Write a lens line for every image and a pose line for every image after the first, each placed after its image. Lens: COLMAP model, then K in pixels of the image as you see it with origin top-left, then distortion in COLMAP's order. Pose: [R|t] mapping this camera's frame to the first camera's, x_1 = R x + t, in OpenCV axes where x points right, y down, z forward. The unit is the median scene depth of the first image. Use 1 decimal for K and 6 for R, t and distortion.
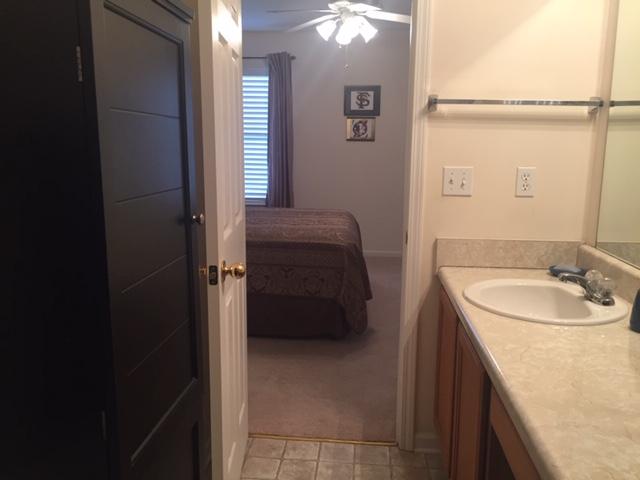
lens RADIAL K [[532.6, 0, 320.0], [0, 532.6, 240.0], [0, 0, 1]] dist [0.003531, -0.000536]
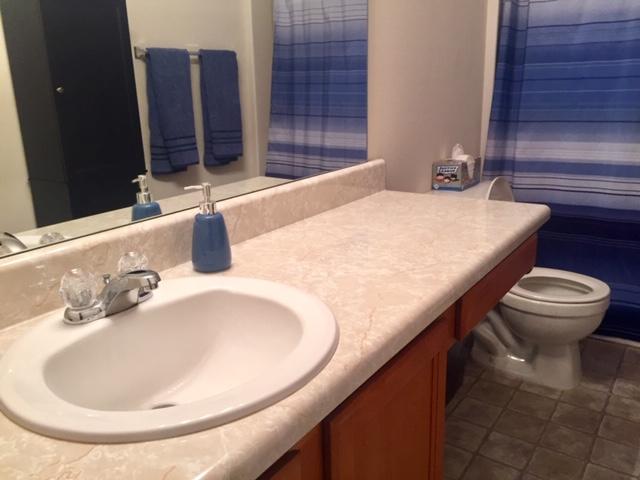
lens RADIAL K [[541.2, 0, 320.0], [0, 541.2, 240.0], [0, 0, 1]] dist [0.080828, -0.117395]
pose [[-0.871513, -0.125450, 0.474054, 0.119437], [0.103638, 0.897766, 0.428108, -0.215546], [-0.479295, 0.422231, -0.769413, 1.734676]]
